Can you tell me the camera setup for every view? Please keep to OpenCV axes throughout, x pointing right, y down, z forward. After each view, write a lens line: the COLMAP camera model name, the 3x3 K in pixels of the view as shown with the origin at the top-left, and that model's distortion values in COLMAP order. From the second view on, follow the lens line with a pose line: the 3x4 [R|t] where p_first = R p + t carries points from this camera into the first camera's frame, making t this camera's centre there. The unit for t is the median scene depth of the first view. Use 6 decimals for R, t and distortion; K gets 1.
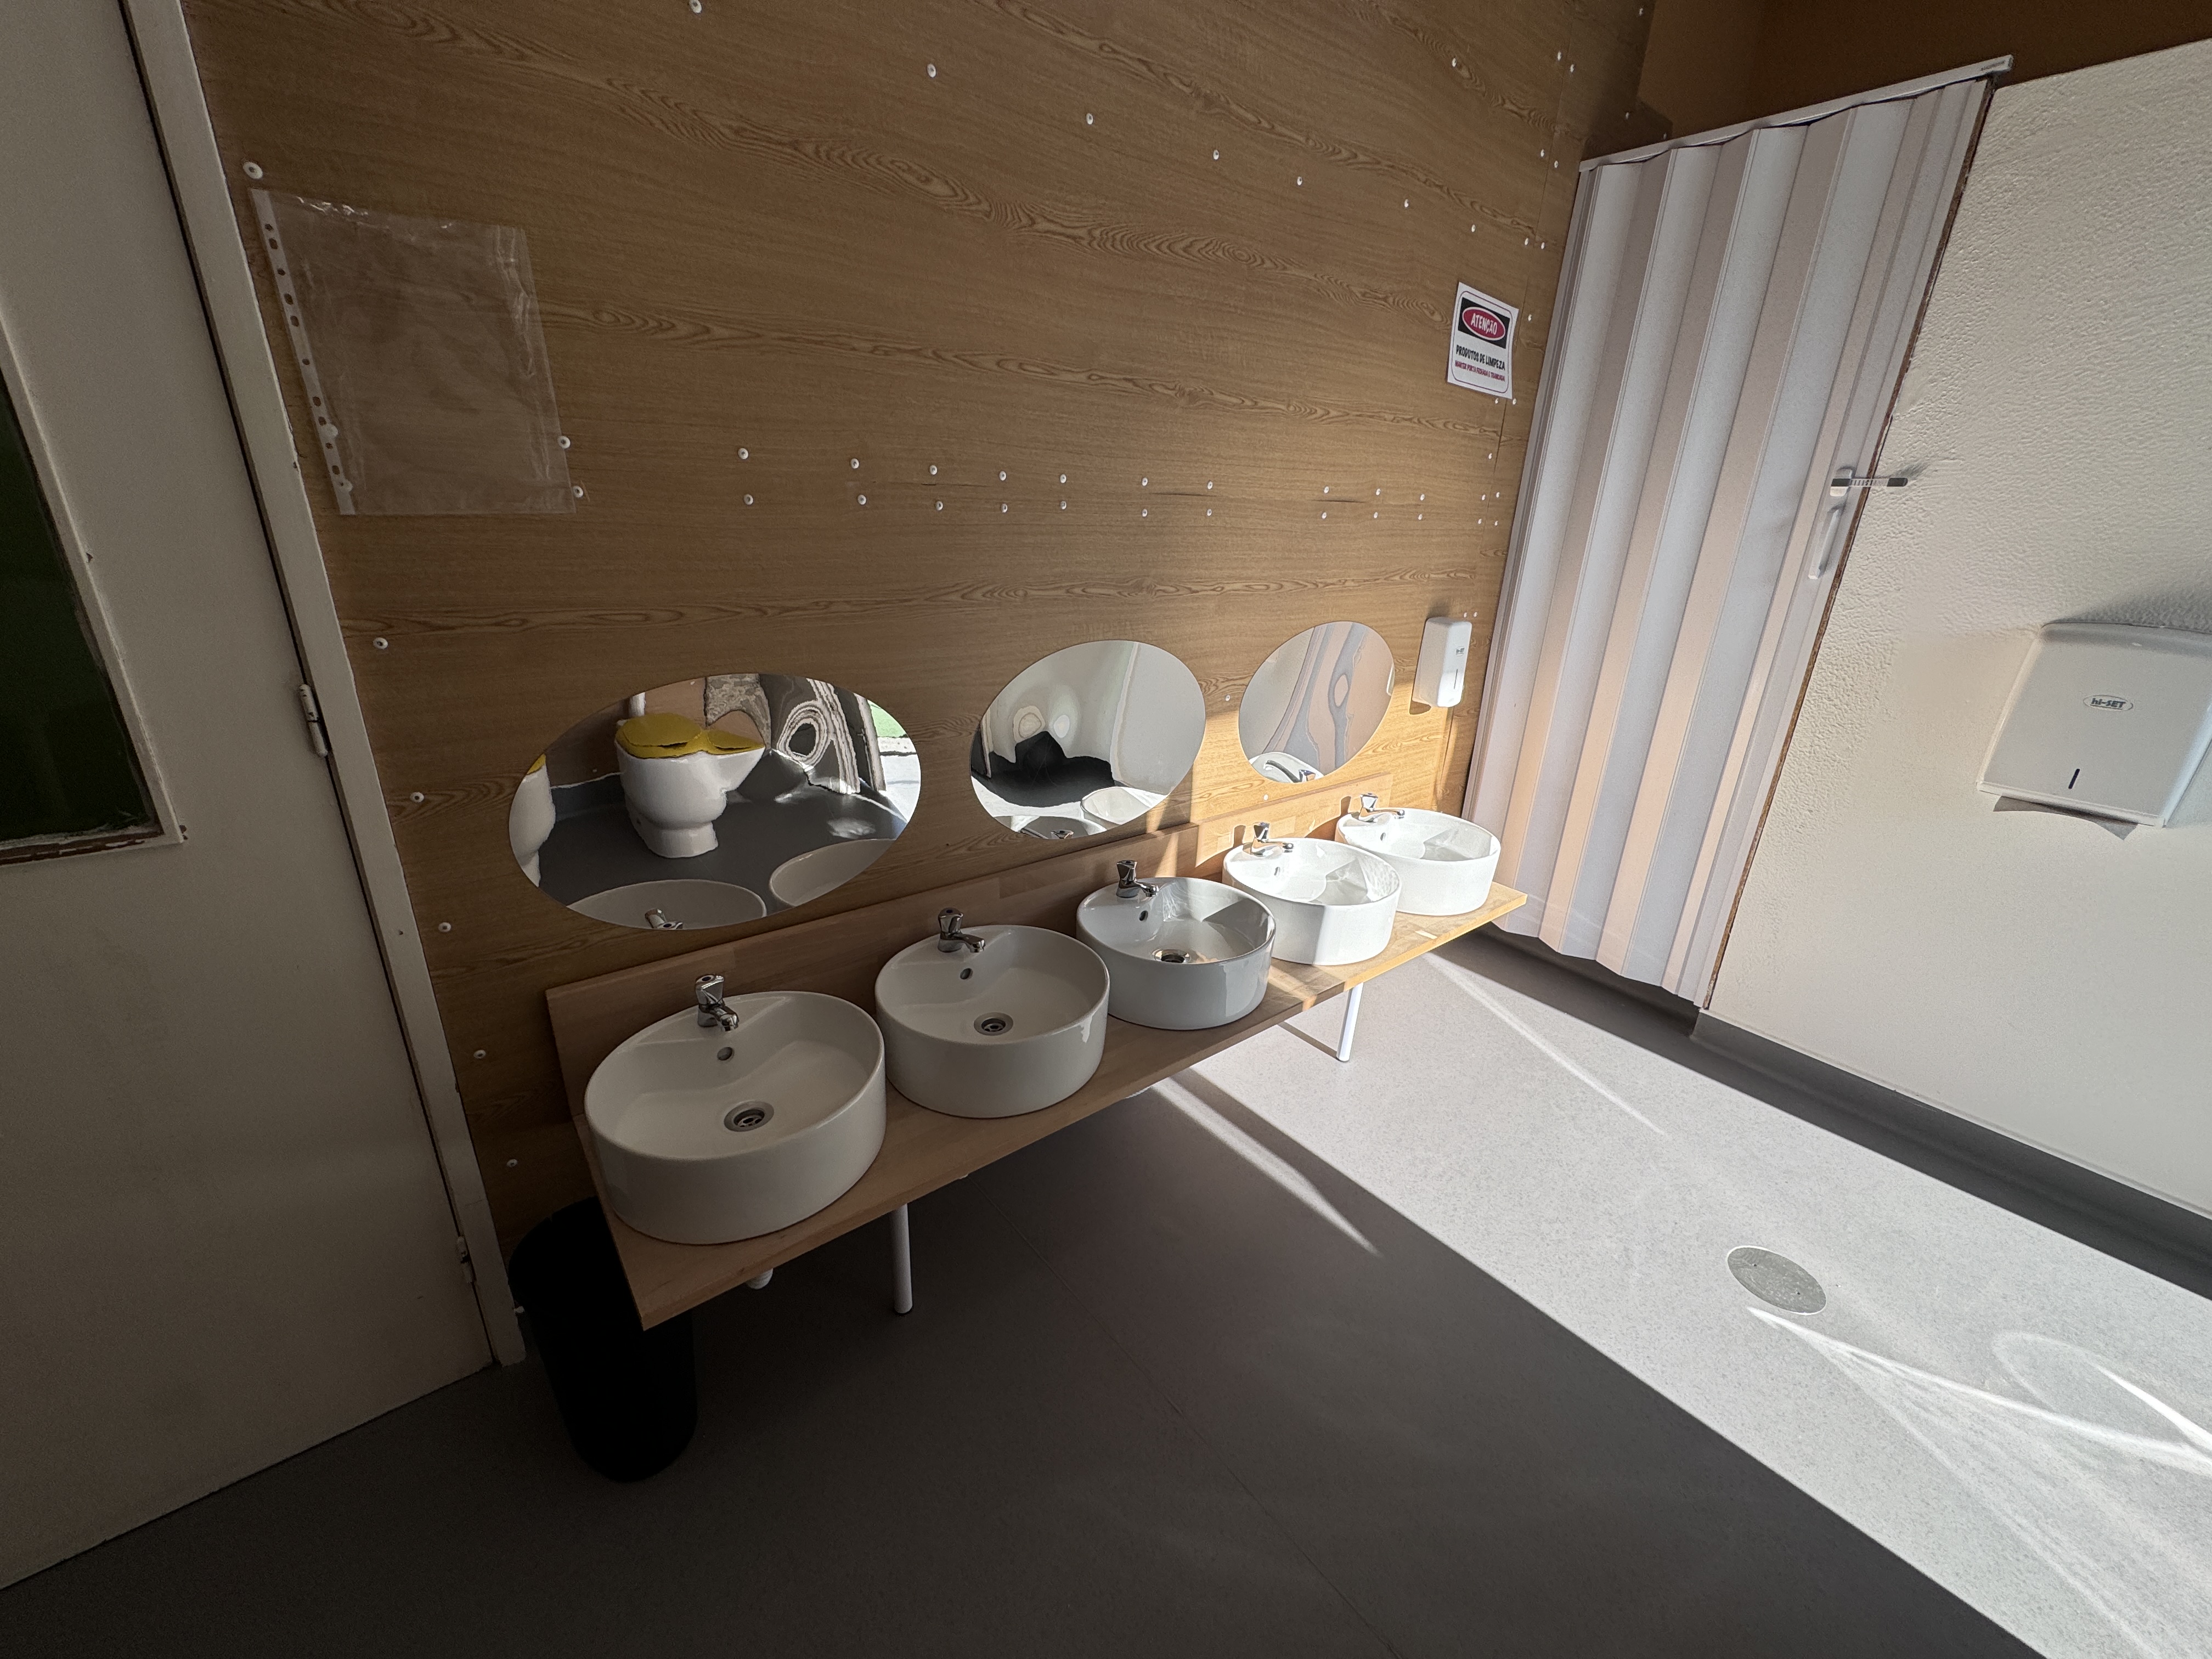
lens RADIAL K [[882.7, 0, 1103.5], [0, 882.7, 822.7], [0, 0, 1]] dist [0.000243, 0.000311]
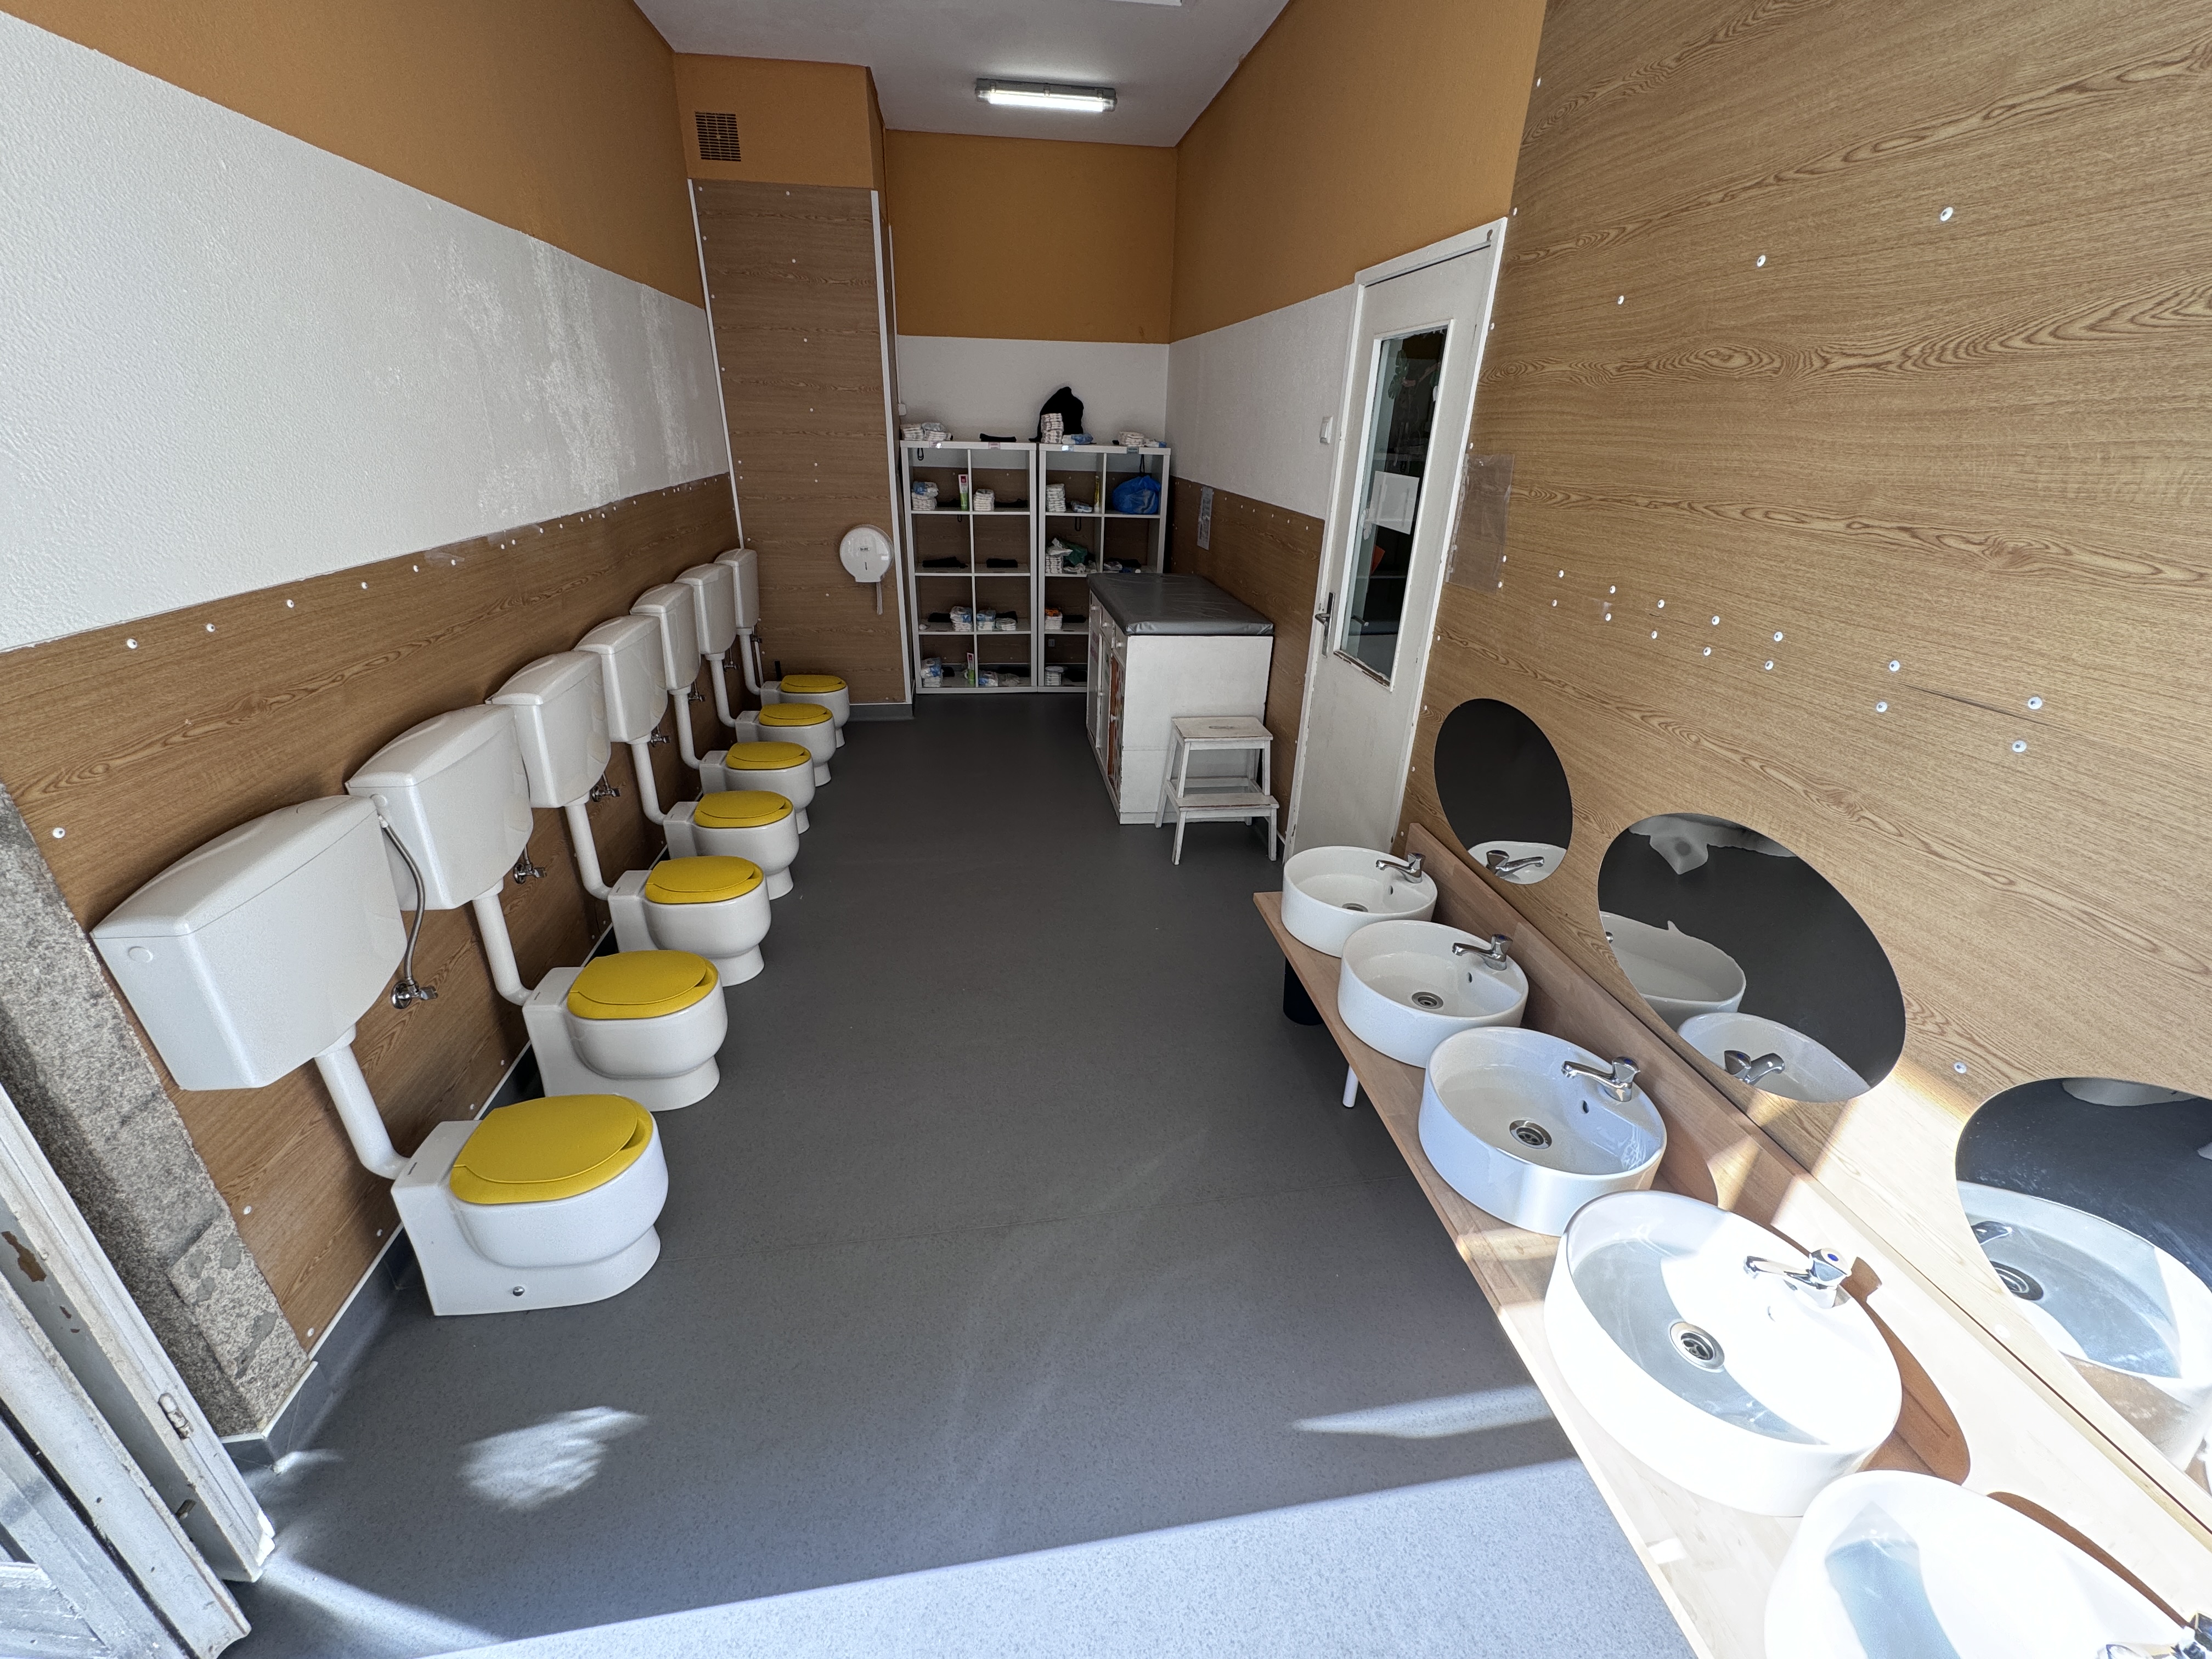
lens RADIAL K [[882.7, 0, 1103.5], [0, 882.7, 822.7], [0, 0, 1]] dist [0.000243, 0.000311]
pose [[-0.507110, 0.309209, -0.804505, 1.053222], [-0.336588, 0.788258, 0.515128, -0.475236], [0.793440, 0.532014, -0.295658, 0.839993]]
